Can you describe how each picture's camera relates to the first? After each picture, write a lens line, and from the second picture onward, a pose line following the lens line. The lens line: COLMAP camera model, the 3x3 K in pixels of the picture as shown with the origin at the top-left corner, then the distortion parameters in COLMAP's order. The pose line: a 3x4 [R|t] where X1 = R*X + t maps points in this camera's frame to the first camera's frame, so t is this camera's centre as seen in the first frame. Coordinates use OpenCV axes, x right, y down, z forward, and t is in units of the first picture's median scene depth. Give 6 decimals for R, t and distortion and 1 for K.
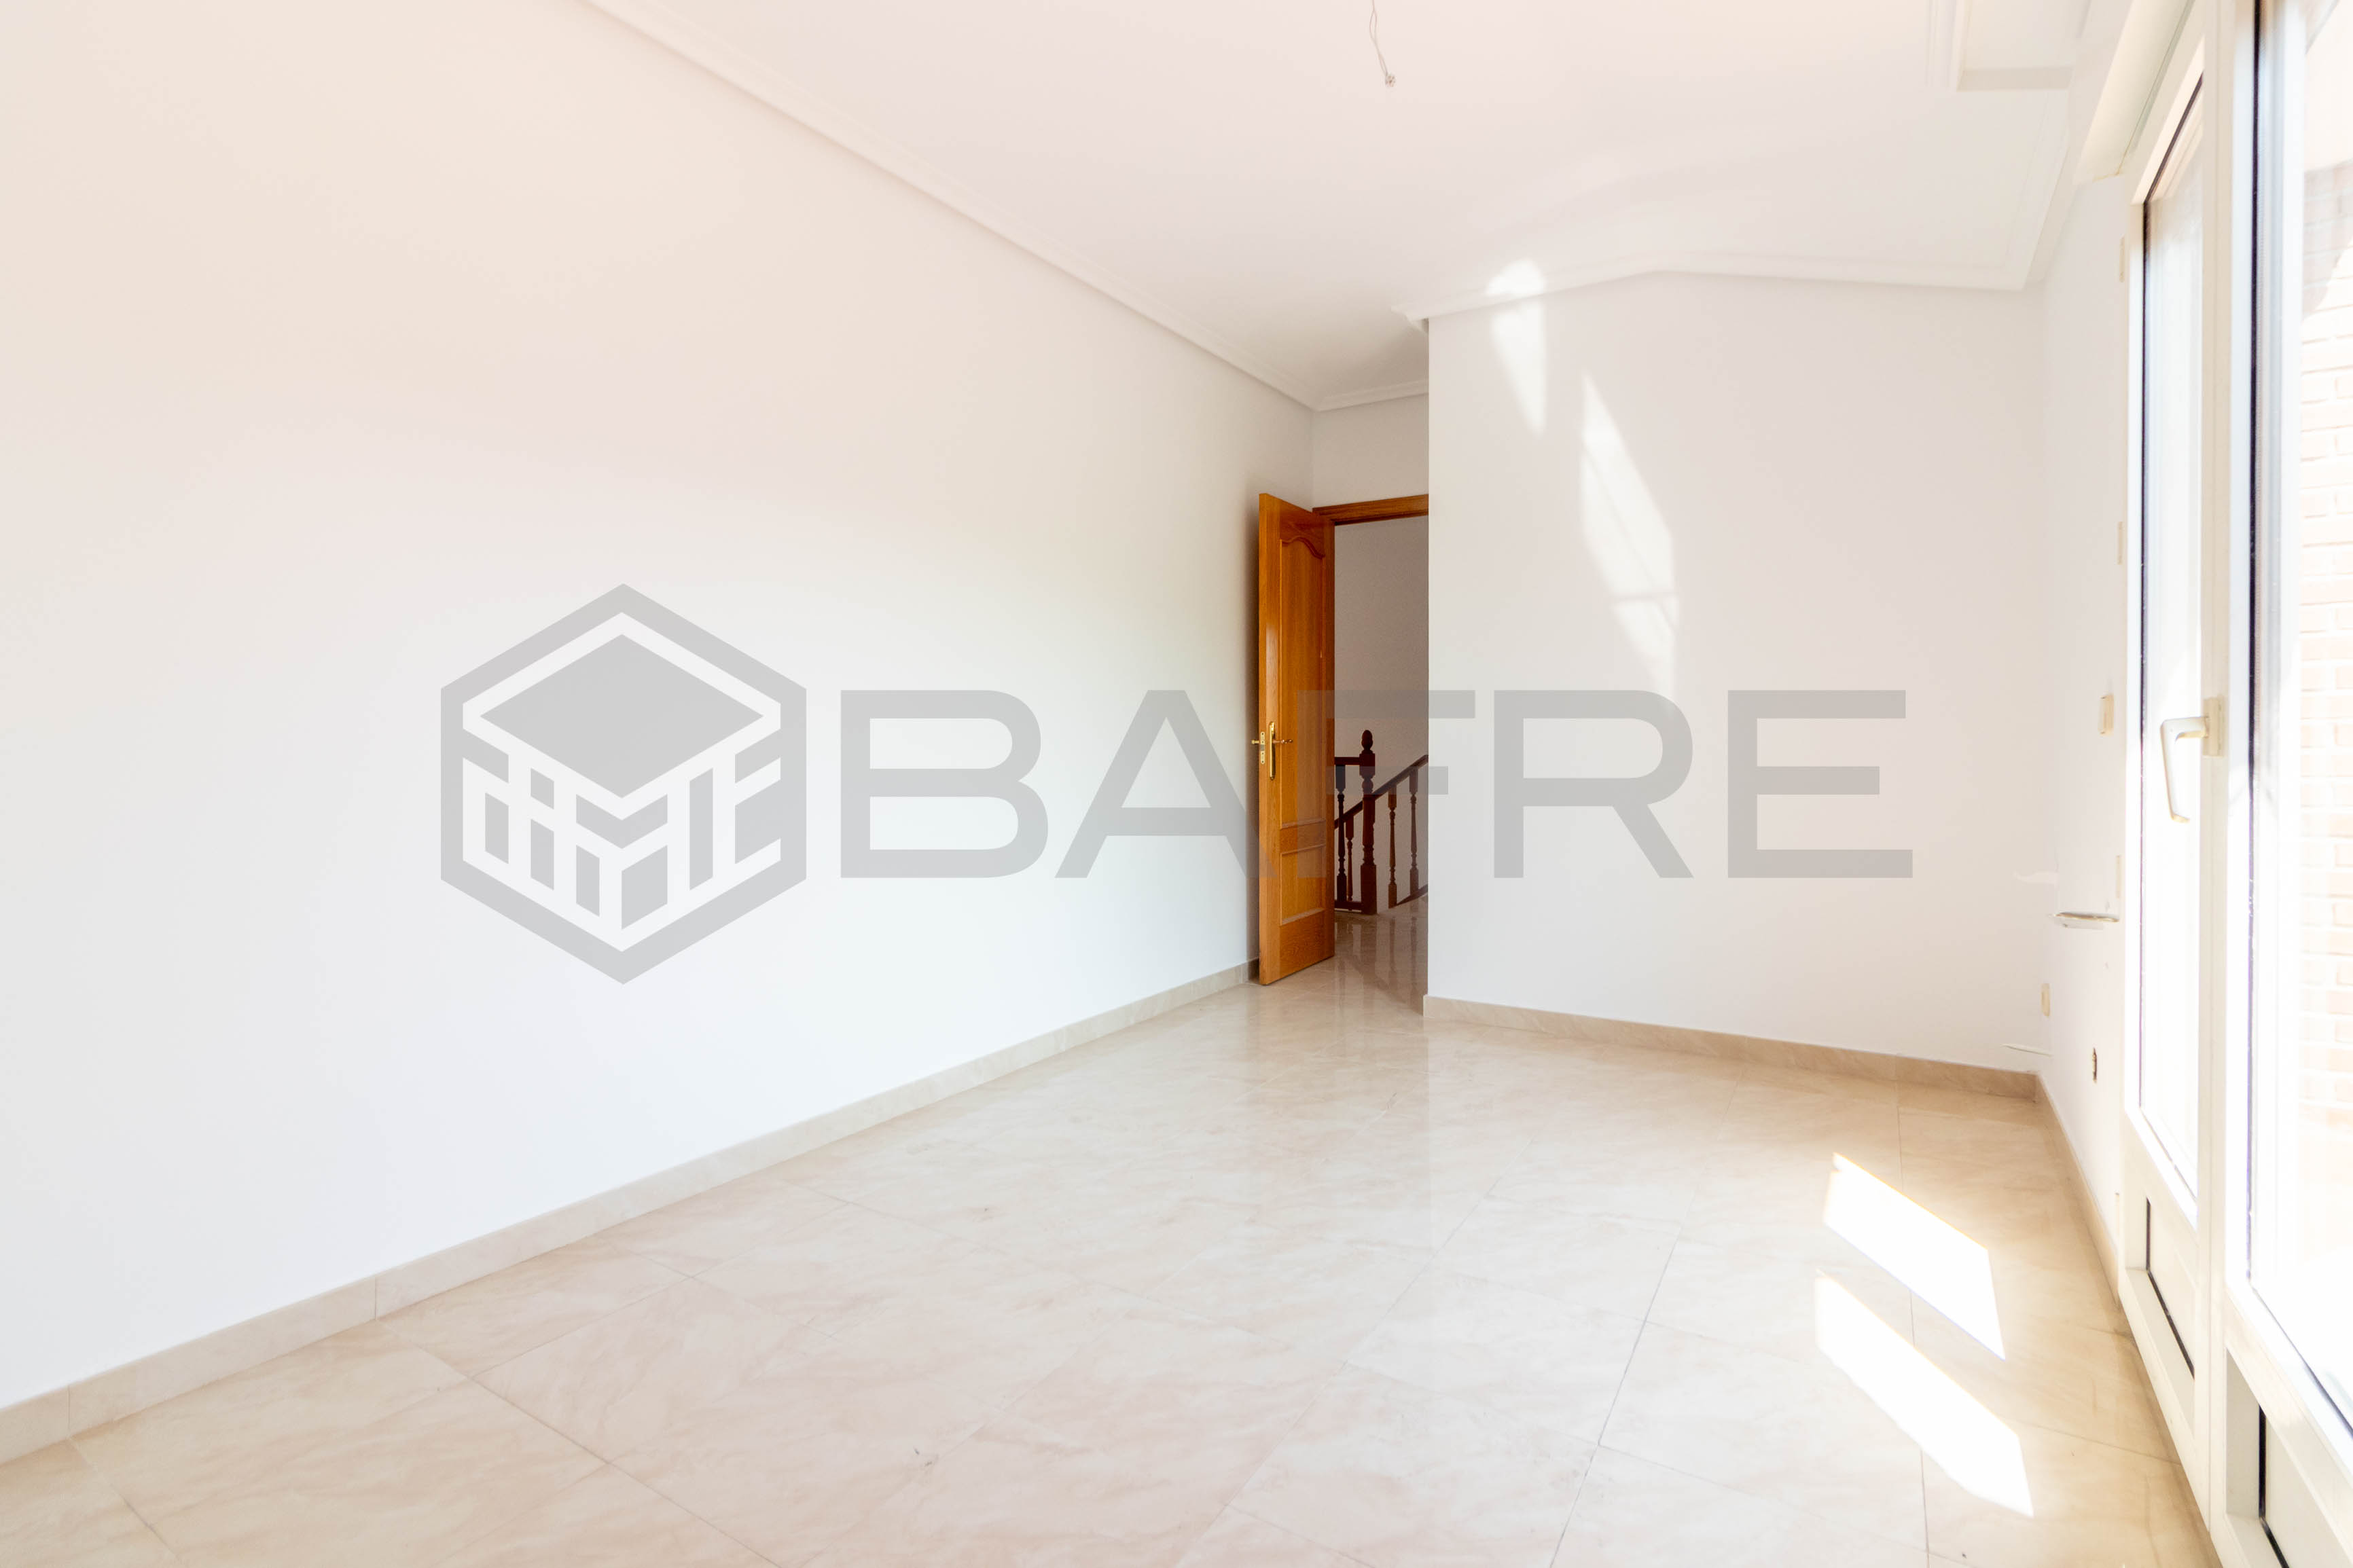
lens RADIAL K [[1093.2, 0, 1160.1], [0, 1093.2, 771.6], [0, 0, 1]] dist [-0.001694, 0.002167]
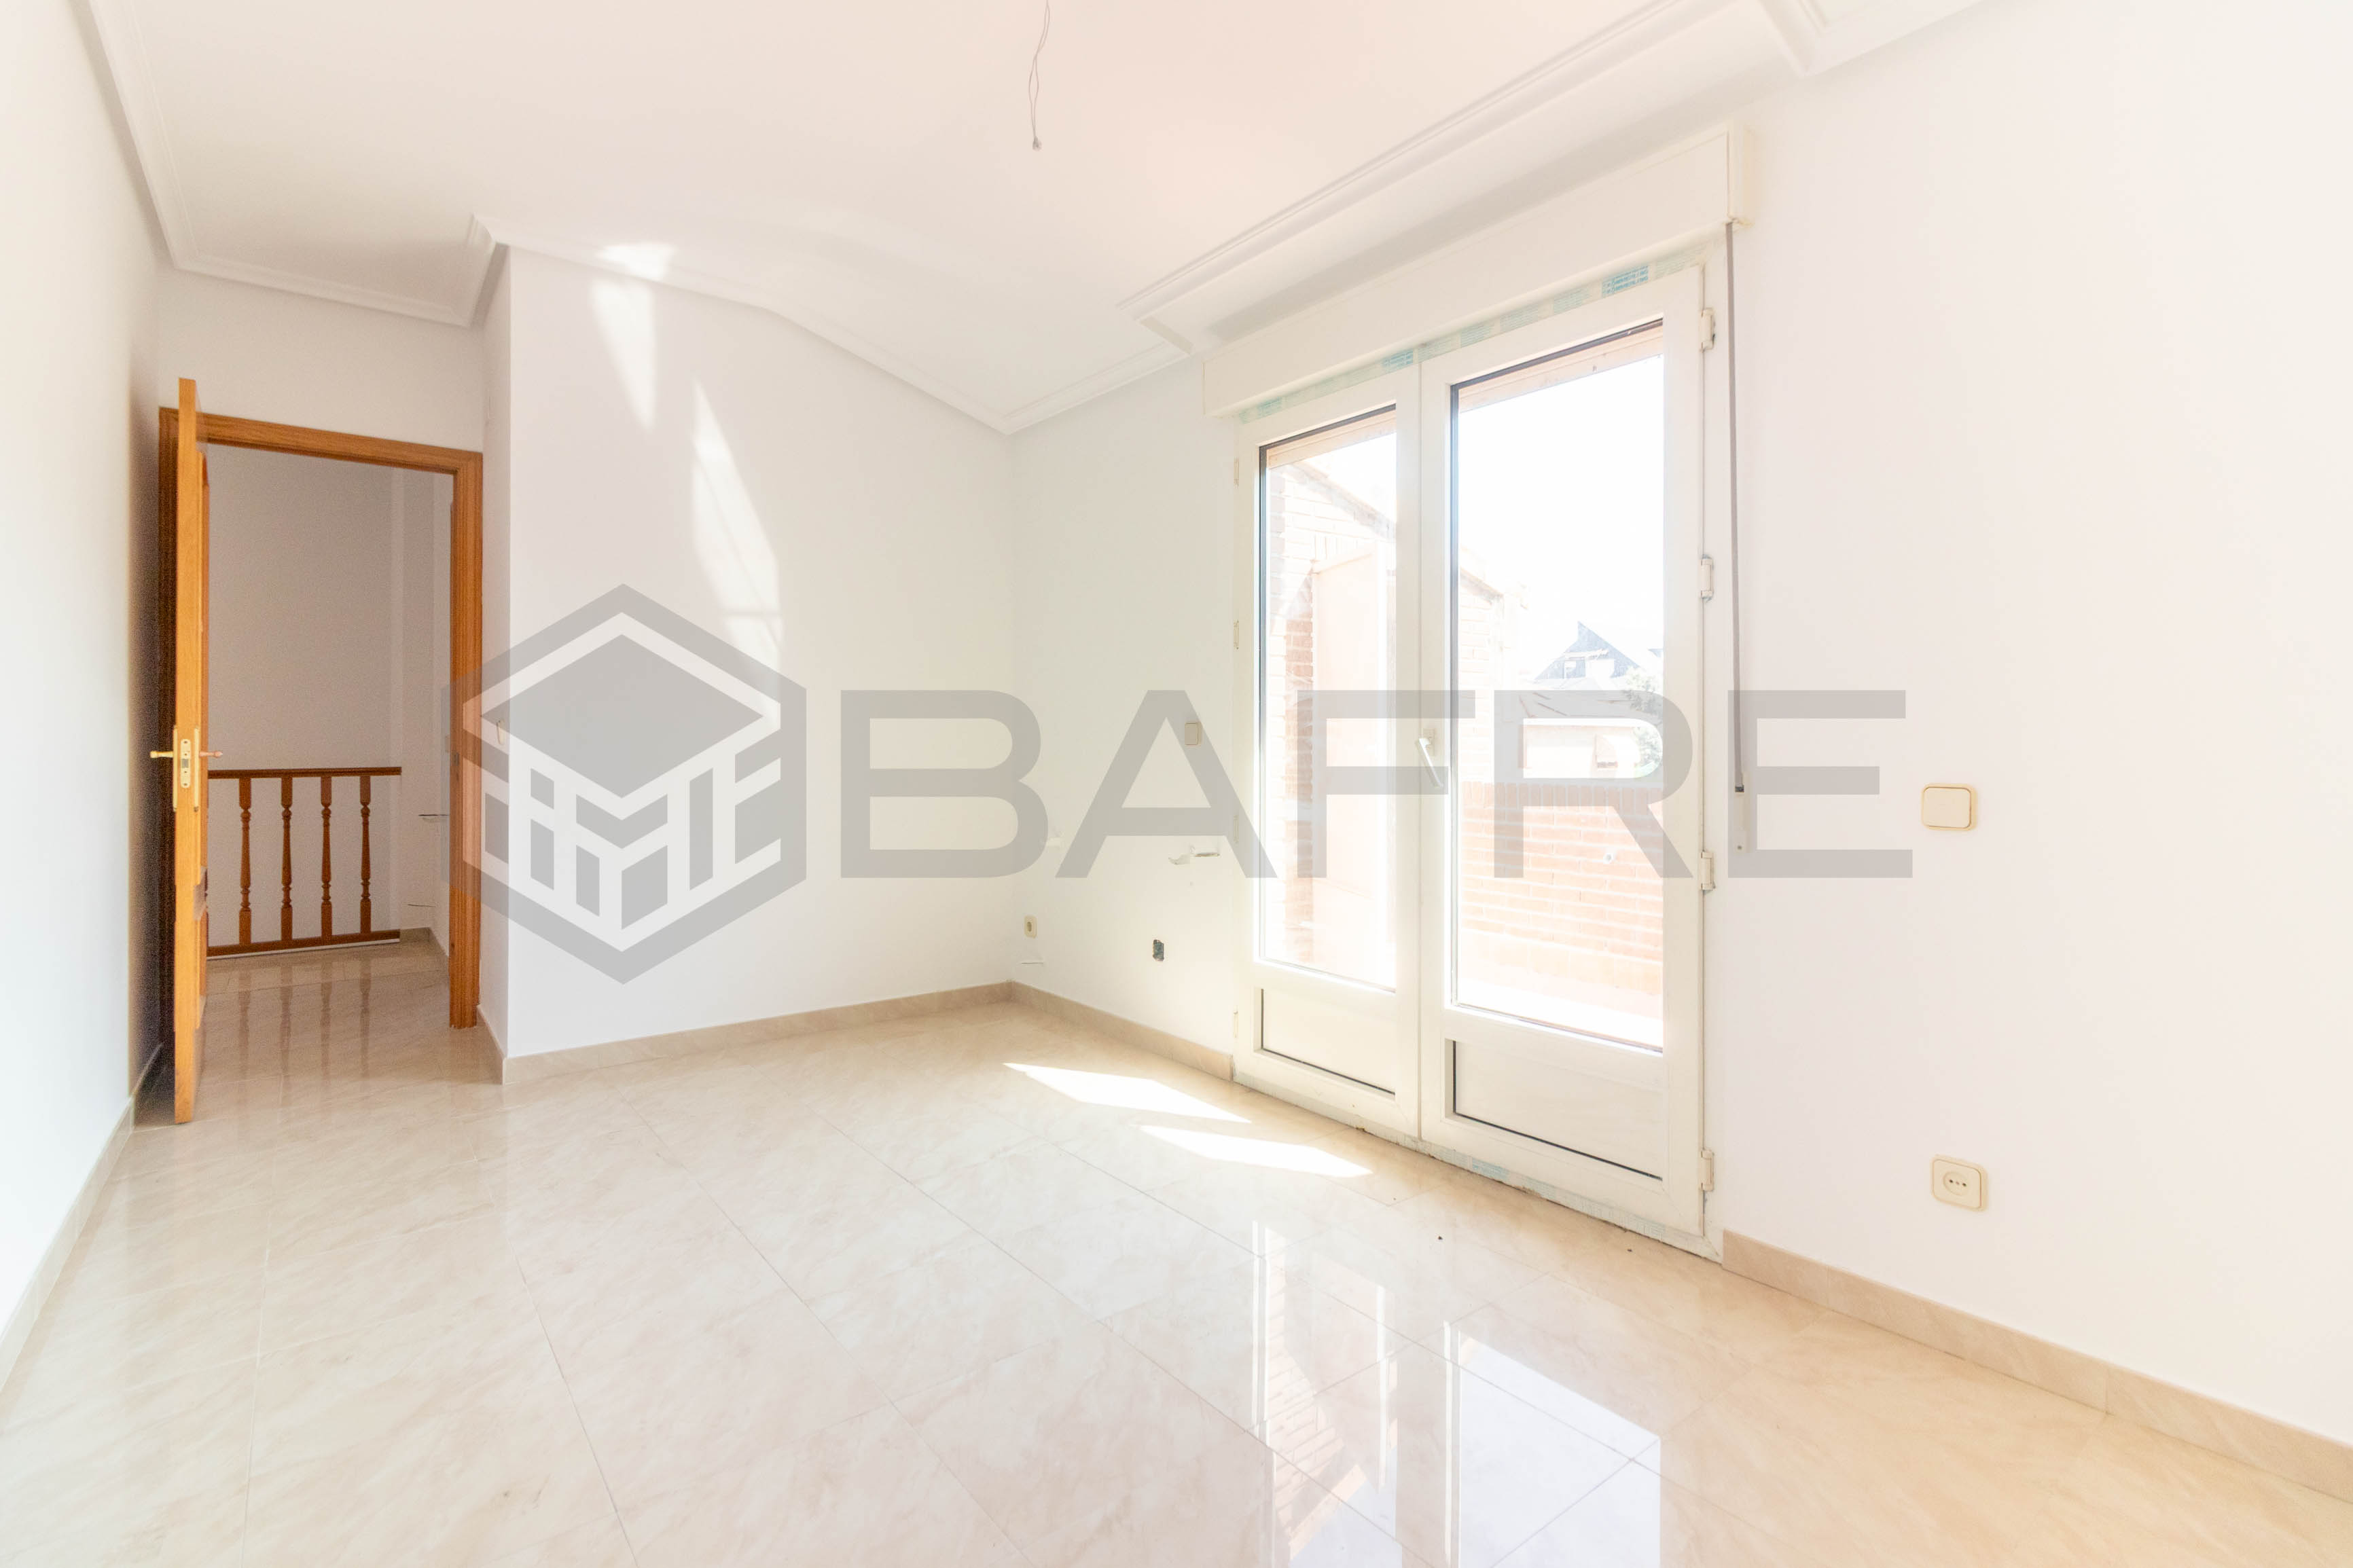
lens RADIAL K [[1093.2, 0, 1159.8], [0, 1093.2, 770.8], [0, 0, 1]] dist [-0.001694, 0.002167]
pose [[0.335238, -0.023210, 0.941848, -0.422323], [0.028326, 0.999493, 0.014548, -0.013401], [-0.941708, 0.021802, 0.335725, 0.284728]]
